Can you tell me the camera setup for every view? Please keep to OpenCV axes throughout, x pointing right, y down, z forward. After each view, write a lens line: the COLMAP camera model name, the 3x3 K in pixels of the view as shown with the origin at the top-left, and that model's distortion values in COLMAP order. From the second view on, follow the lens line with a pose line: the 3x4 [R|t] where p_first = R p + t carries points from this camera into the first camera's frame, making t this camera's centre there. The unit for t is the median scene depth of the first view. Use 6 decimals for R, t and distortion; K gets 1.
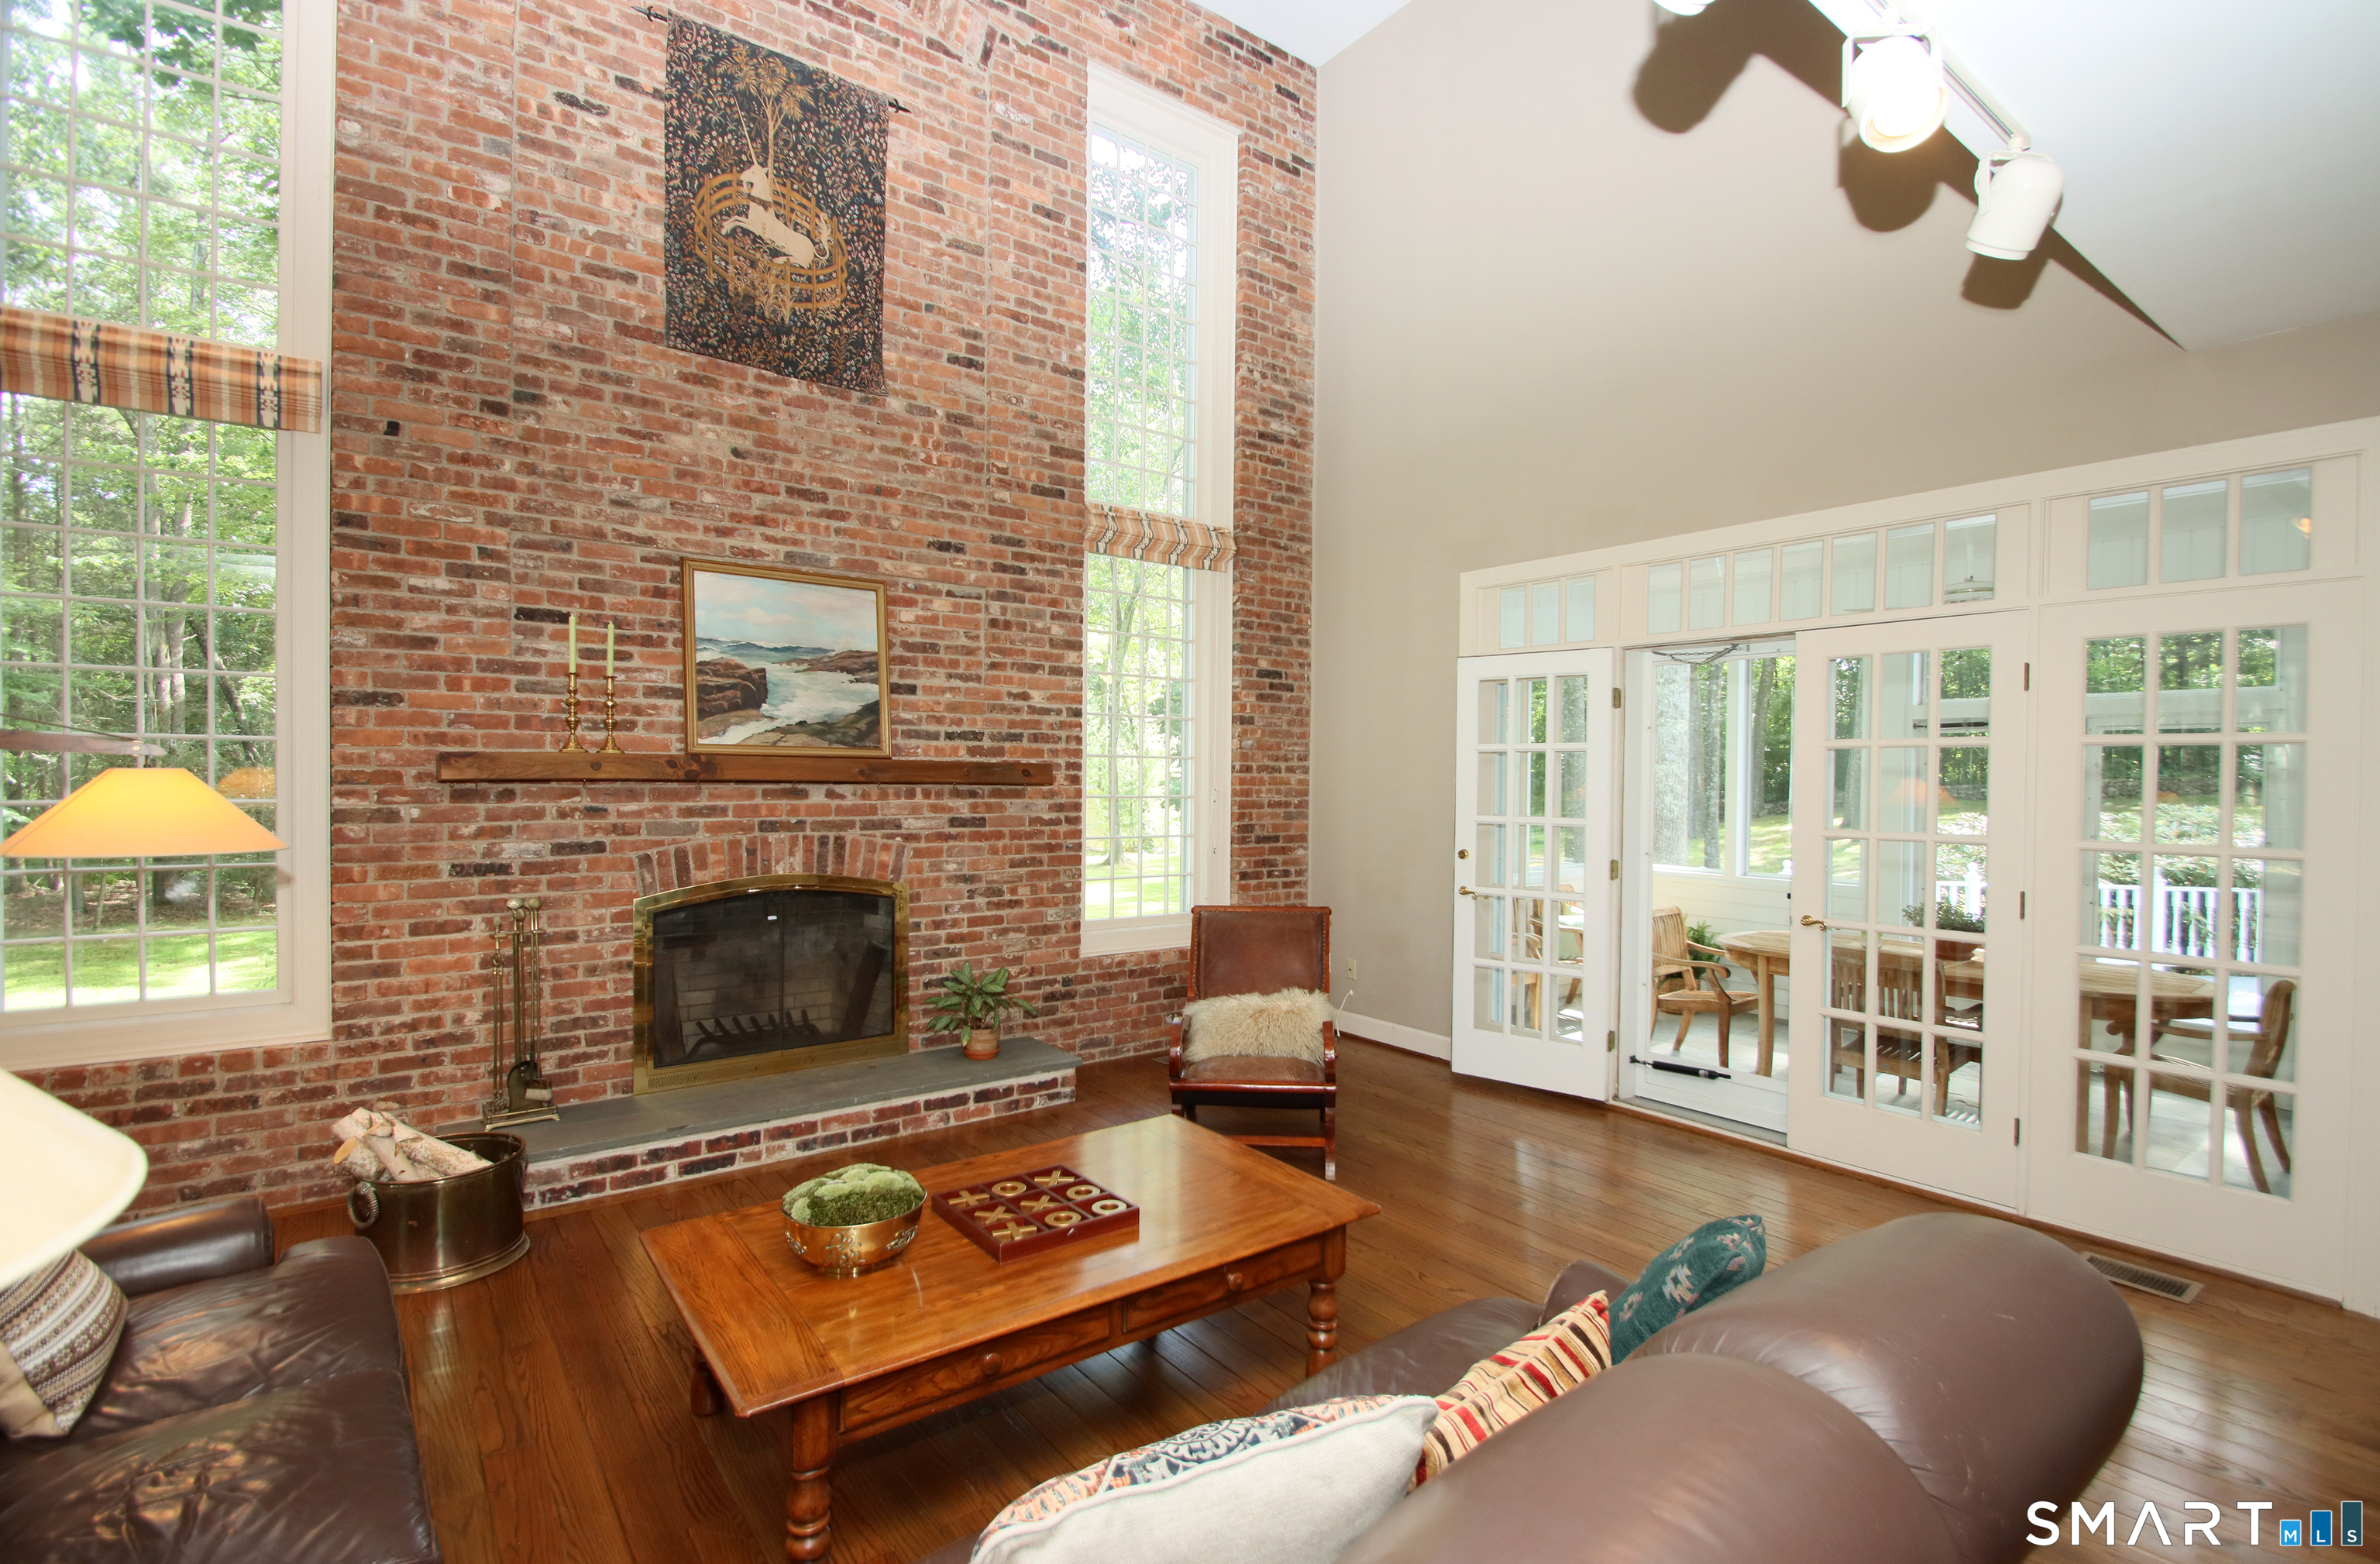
lens RADIAL K [[1097.5, 0, 1186.8], [0, 1097.5, 799.7], [0, 0, 1]] dist [-0.003742, -0.004364]
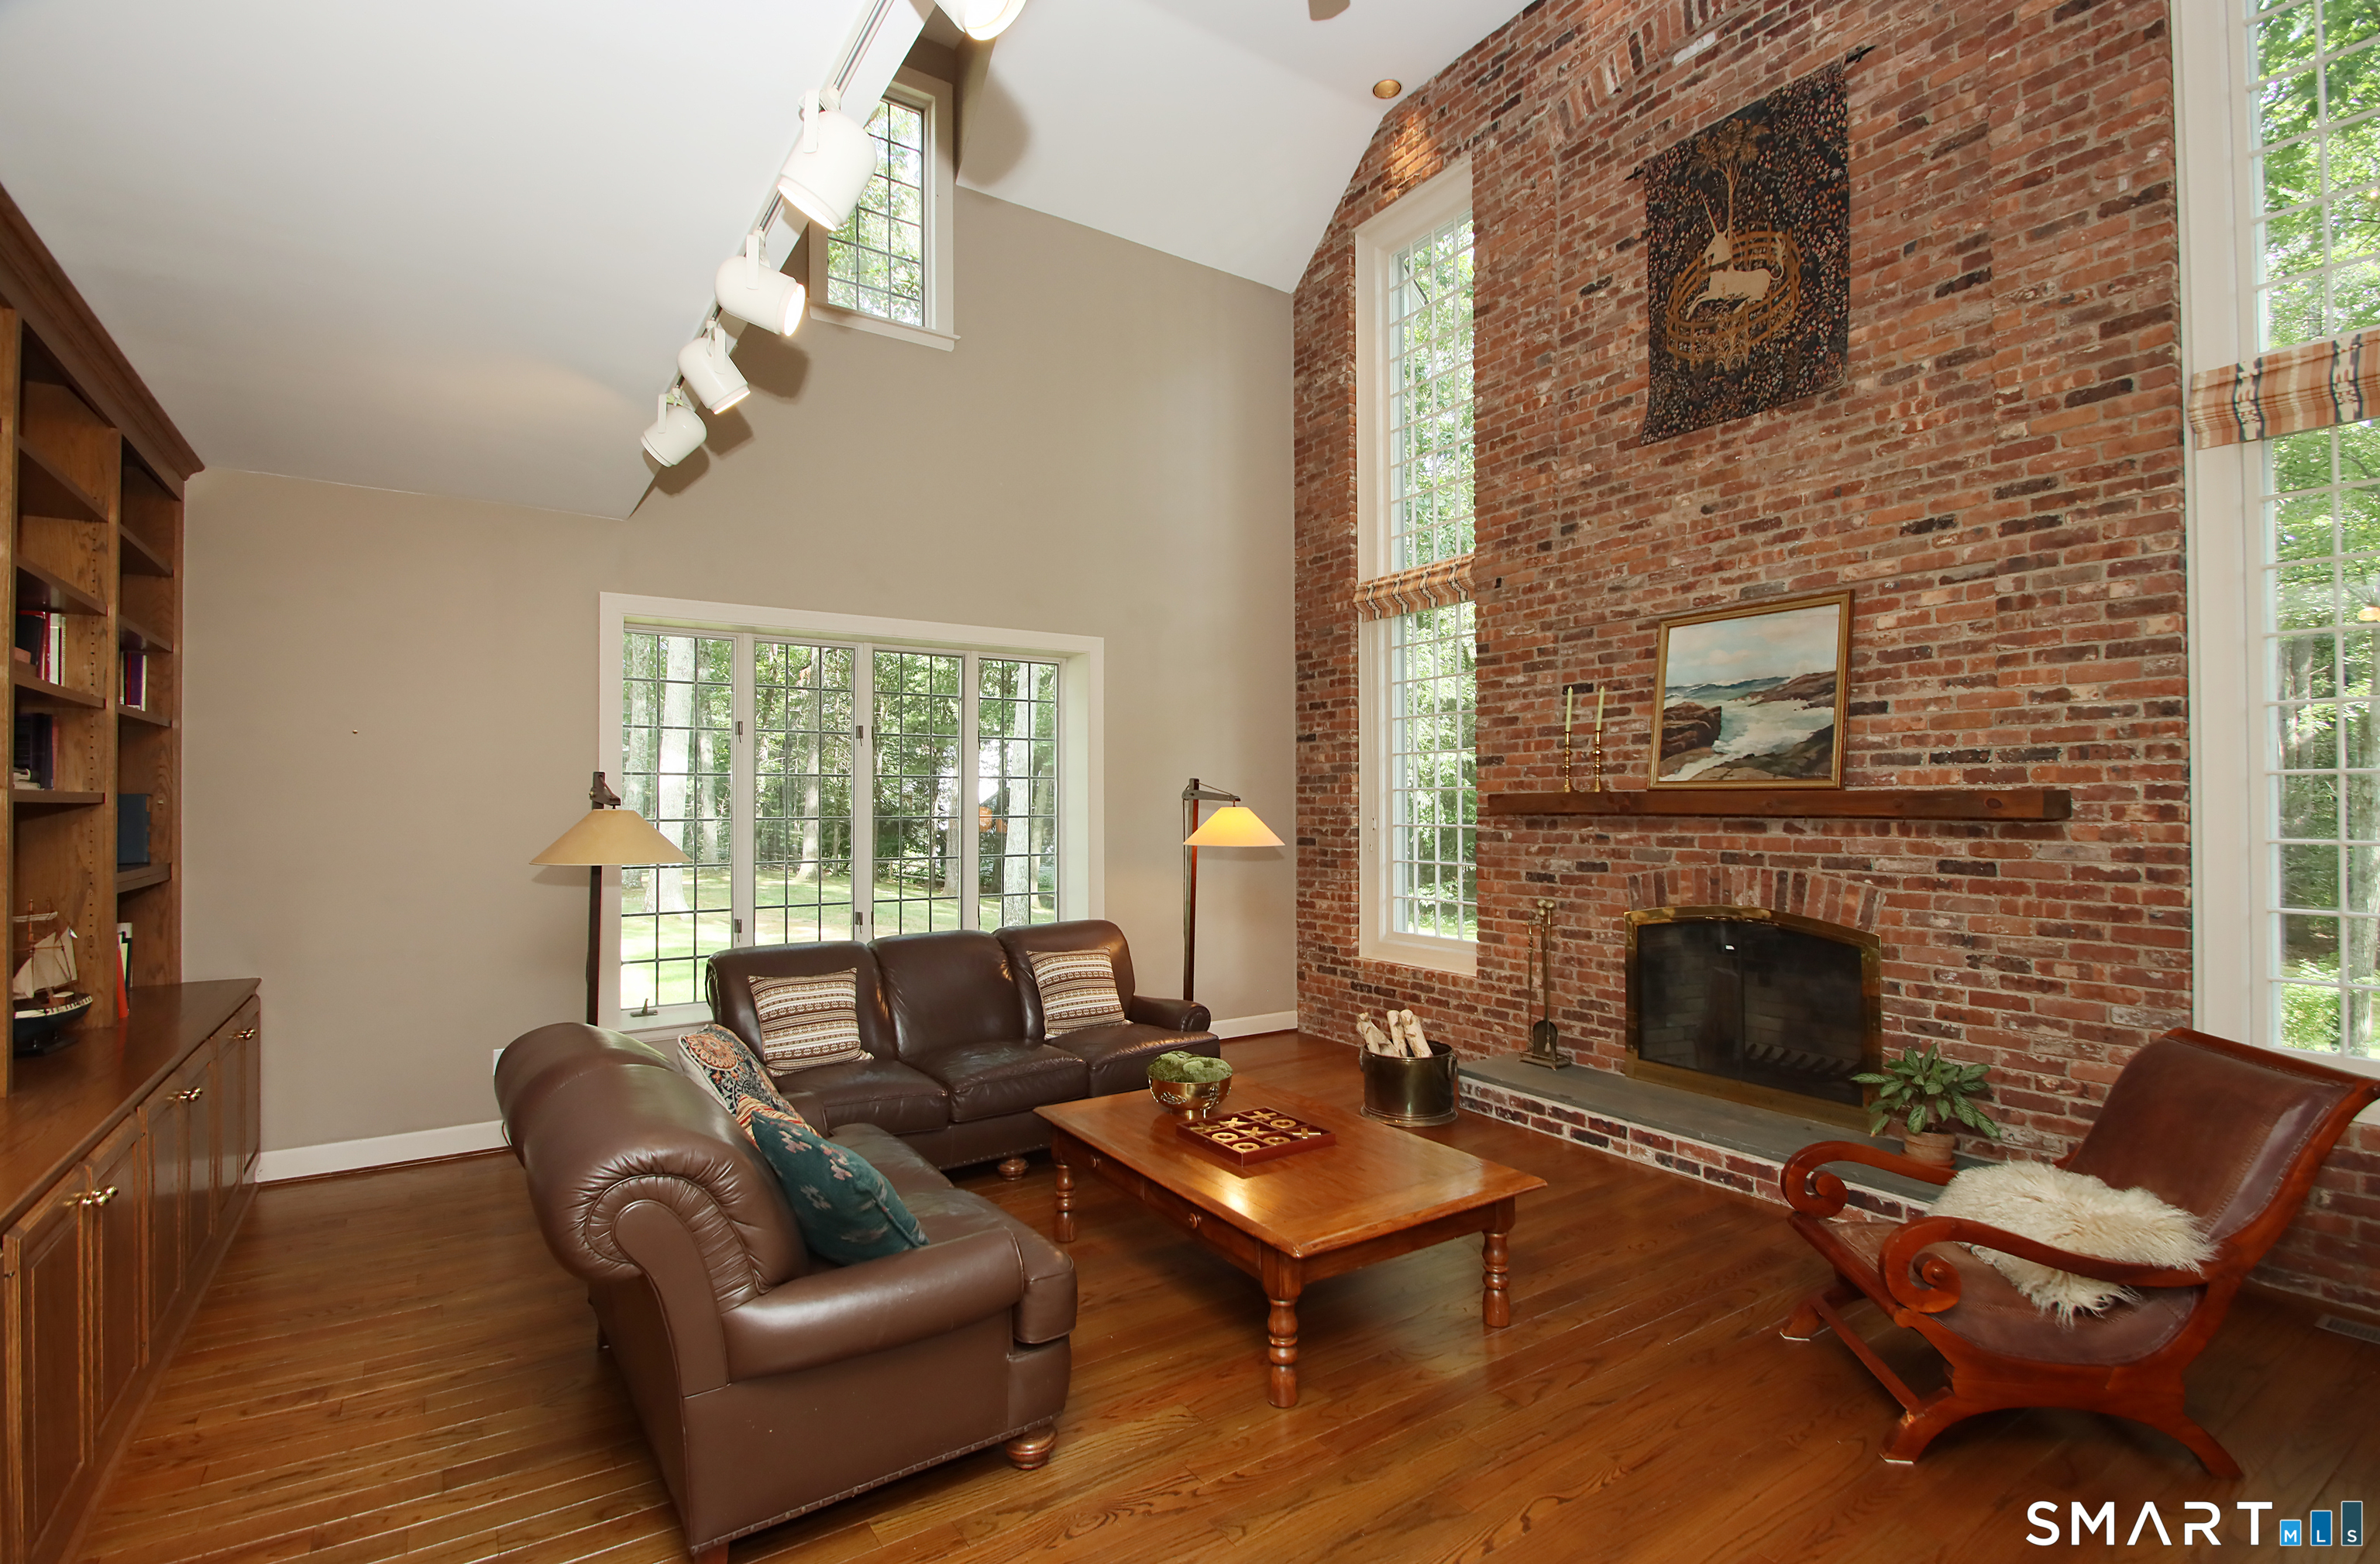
lens RADIAL K [[1097.5, 0, 1186.0], [0, 1097.5, 789.6], [0, 0, 1]] dist [-0.003742, -0.004364]
pose [[-0.070323, -0.018953, -0.997344, 0.680947], [-0.014574, 0.999732, -0.017971, -0.014304], [0.997418, 0.013272, -0.070580, 0.558496]]
